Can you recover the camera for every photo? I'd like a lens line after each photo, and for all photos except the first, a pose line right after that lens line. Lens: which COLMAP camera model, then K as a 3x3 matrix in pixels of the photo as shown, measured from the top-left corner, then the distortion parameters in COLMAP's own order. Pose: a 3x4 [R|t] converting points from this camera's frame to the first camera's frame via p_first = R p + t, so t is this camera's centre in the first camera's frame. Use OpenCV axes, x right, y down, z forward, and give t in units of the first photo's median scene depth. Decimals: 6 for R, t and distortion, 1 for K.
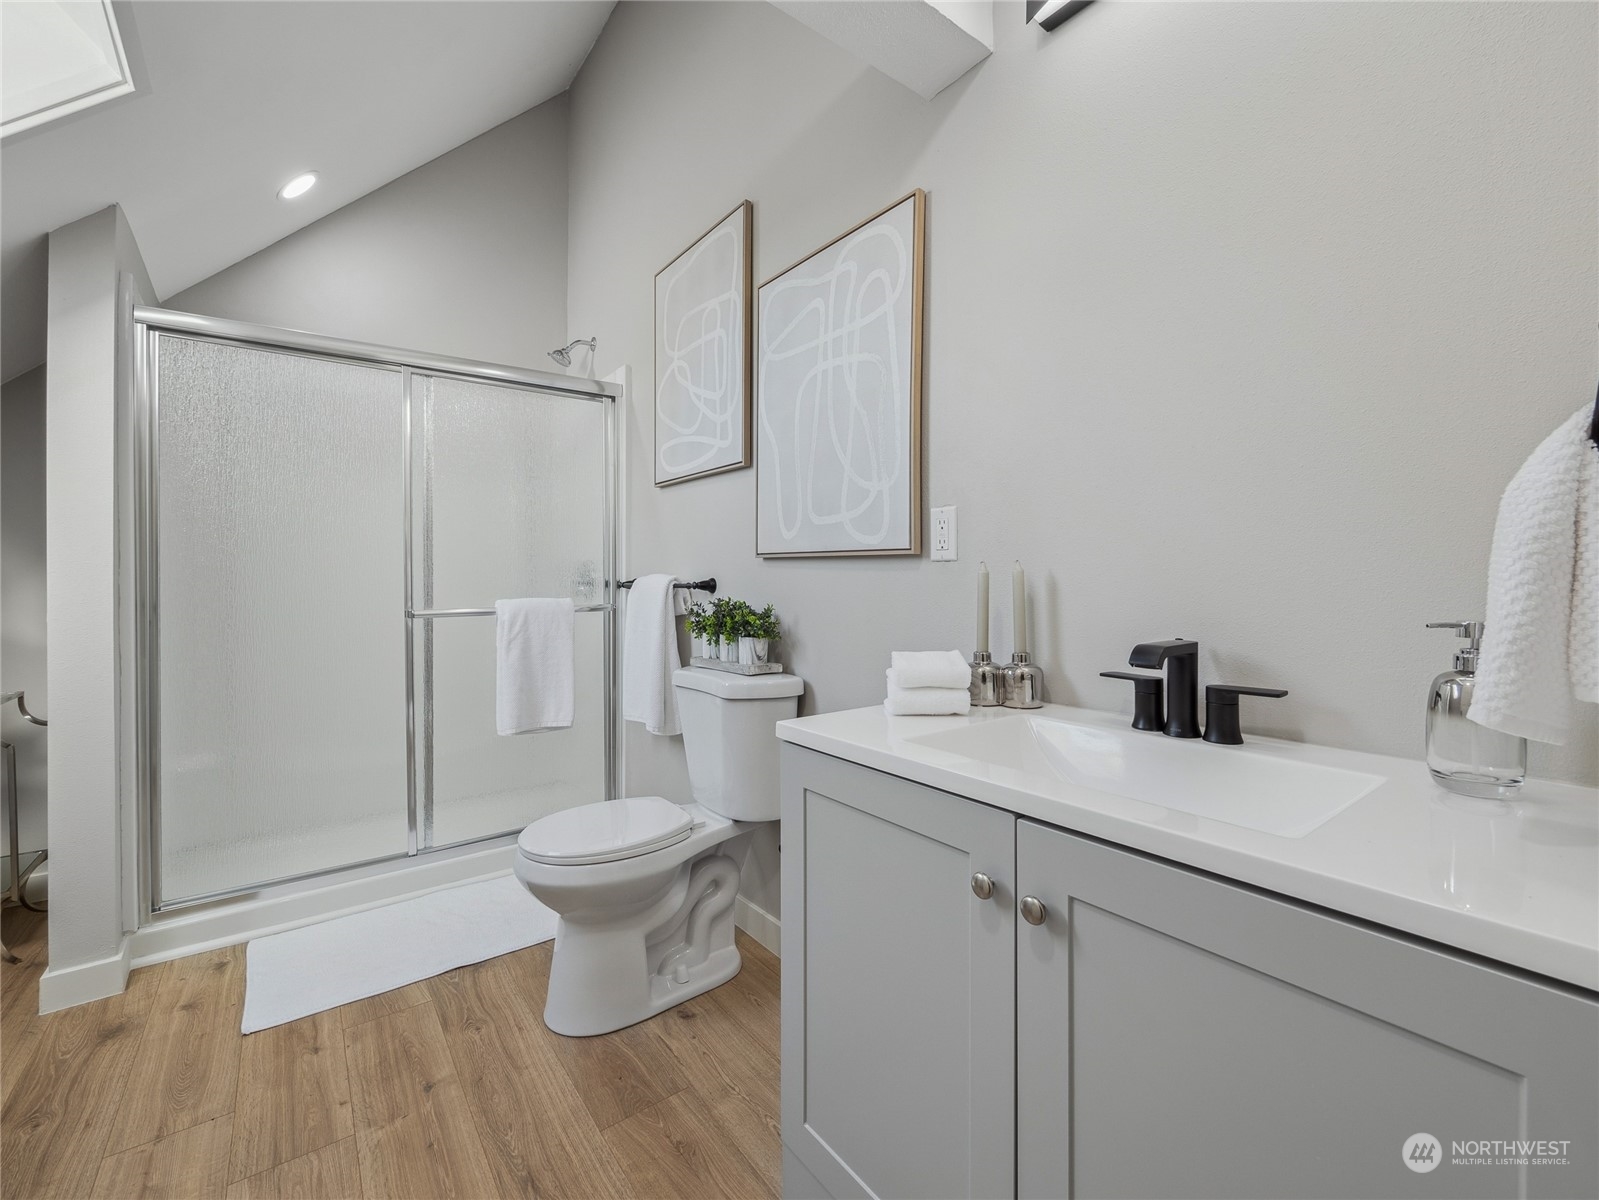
lens RADIAL K [[687.1, 0, 800.5], [0, 687.1, 594.3], [0, 0, 1]] dist [-0.001509, -0.000046]
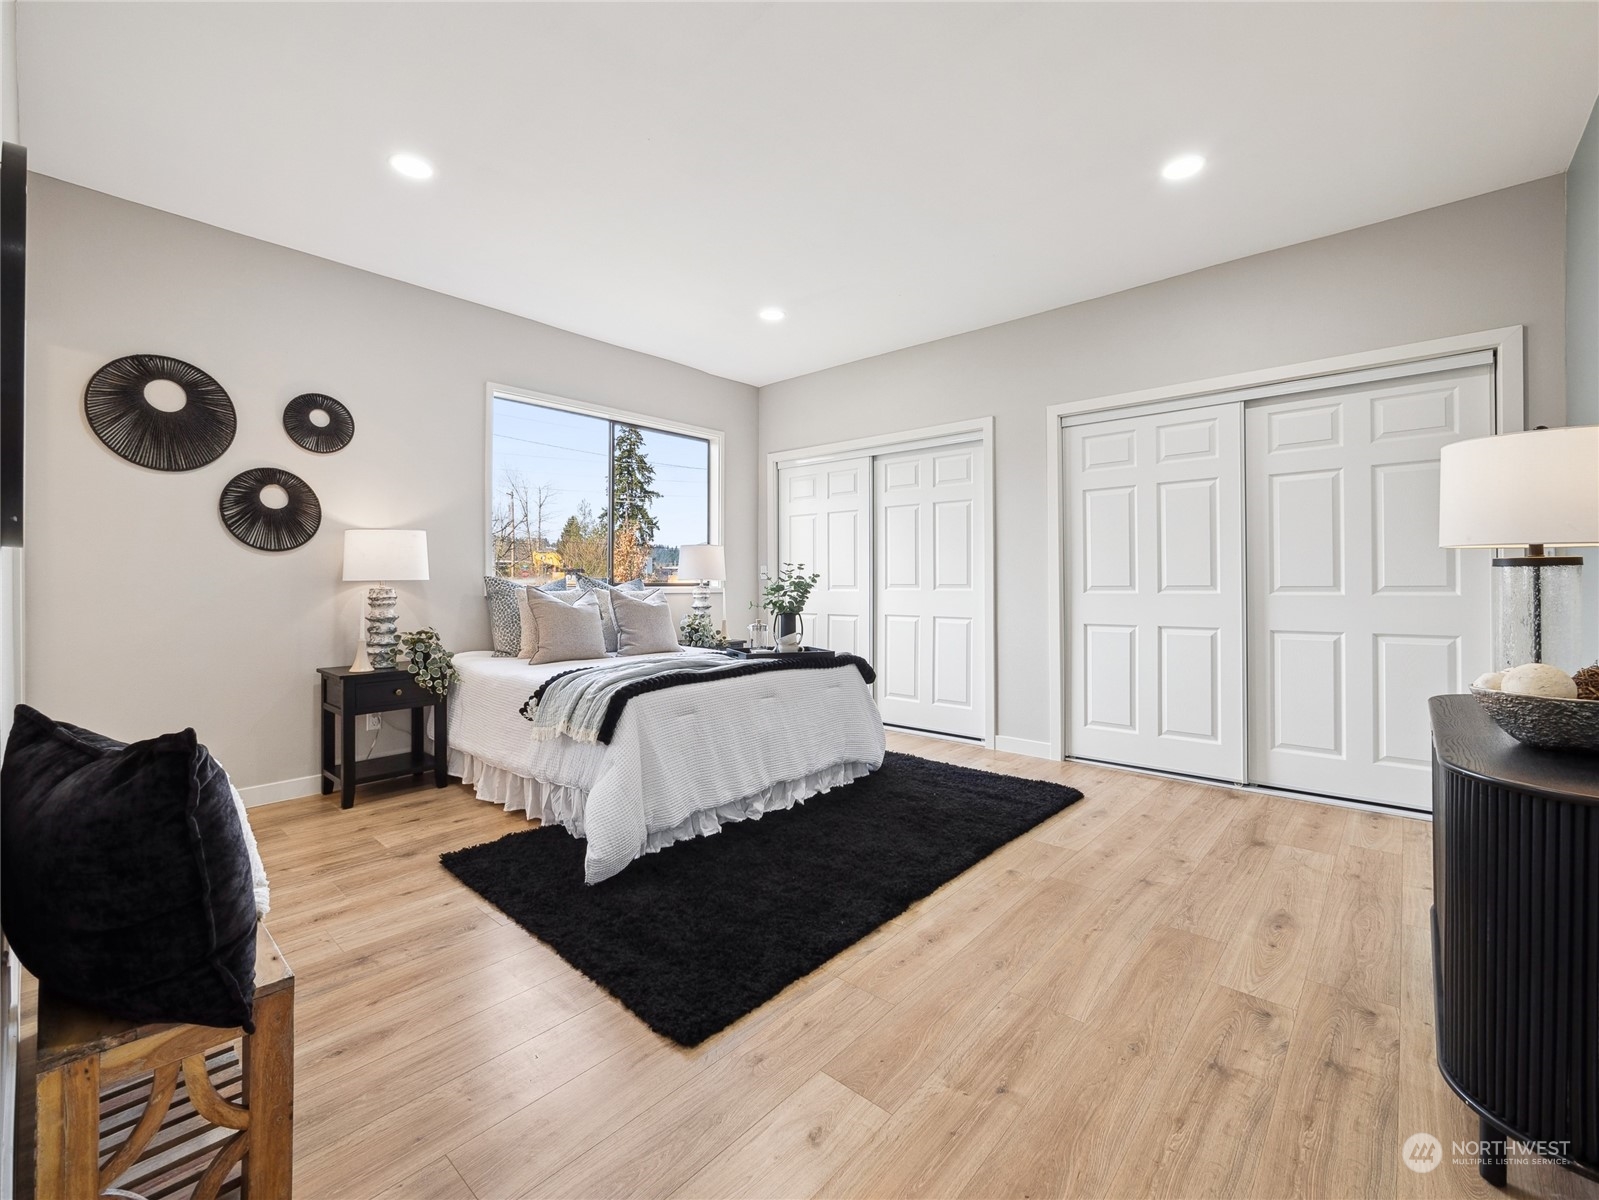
lens RADIAL K [[687.1, 0, 800.1], [0, 687.1, 590.6], [0, 0, 1]] dist [-0.001509, -0.000046]
pose [[0.187249, 0.008394, -0.982277, 0.380682], [-0.004412, 0.999961, 0.007704, -0.011336], [0.982303, 0.002891, 0.187279, 0.533084]]
